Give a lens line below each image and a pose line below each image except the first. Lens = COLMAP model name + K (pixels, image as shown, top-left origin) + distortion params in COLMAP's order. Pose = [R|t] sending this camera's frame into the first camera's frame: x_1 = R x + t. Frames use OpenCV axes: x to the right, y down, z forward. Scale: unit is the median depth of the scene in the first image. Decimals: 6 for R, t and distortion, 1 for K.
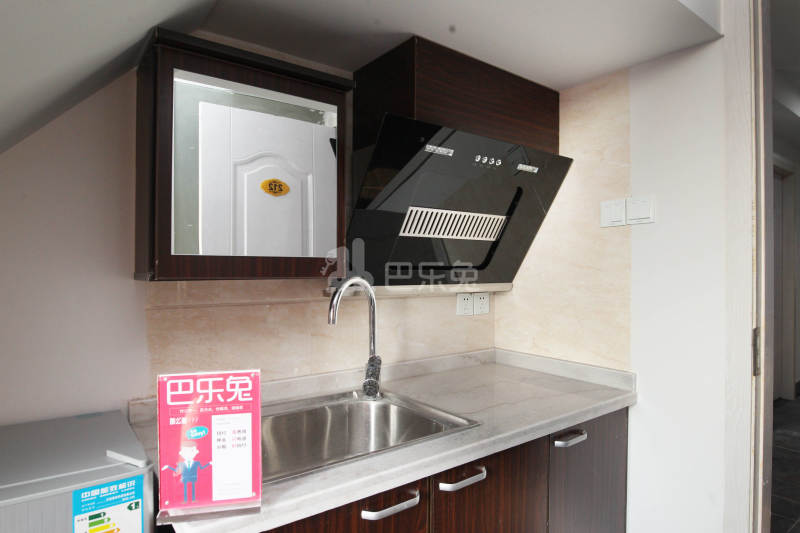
lens RADIAL K [[469.5, 0, 399.7], [0, 469.5, 267.7], [0, 0, 1]] dist [-0.036047, 0.004215]
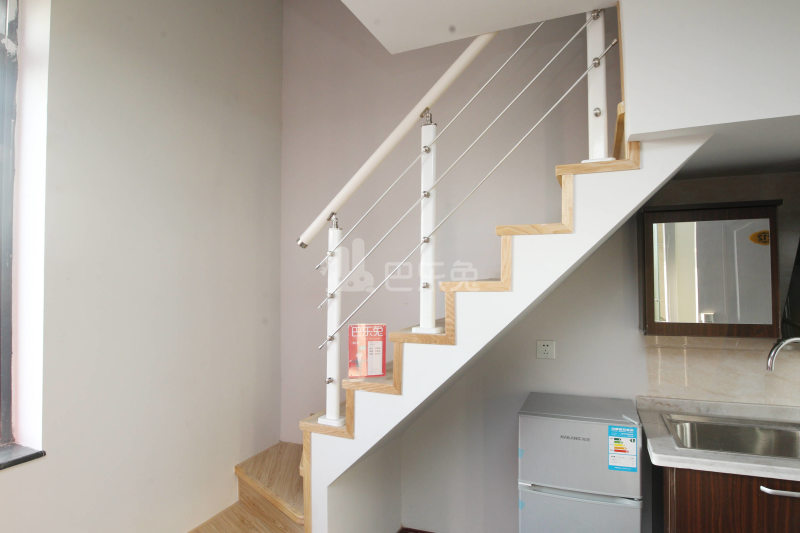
lens RADIAL K [[469.5, 0, 405.4], [0, 469.5, 272.6], [0, 0, 1]] dist [-0.036047, 0.004215]
pose [[0.522185, -0.020164, -0.852594, 0.433305], [0.012583, 0.999794, -0.015939, -0.154146], [0.852740, -0.002405, 0.522331, -0.620105]]
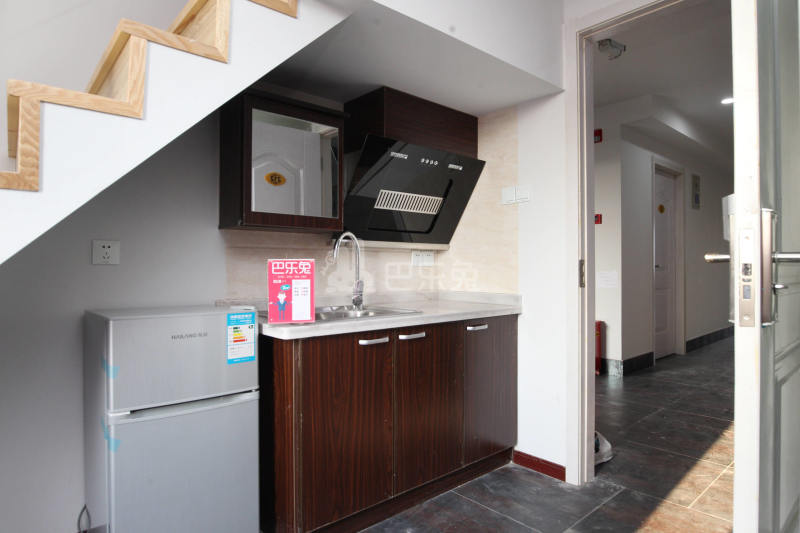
lens RADIAL K [[469.5, 0, 404.8], [0, 469.5, 261.8], [0, 0, 1]] dist [-0.036047, 0.004215]
pose [[0.995914, -0.002752, 0.090261, -0.044233], [0.003440, 0.999966, -0.007468, 0.134416], [-0.090237, 0.007748, 0.995890, -0.630467]]
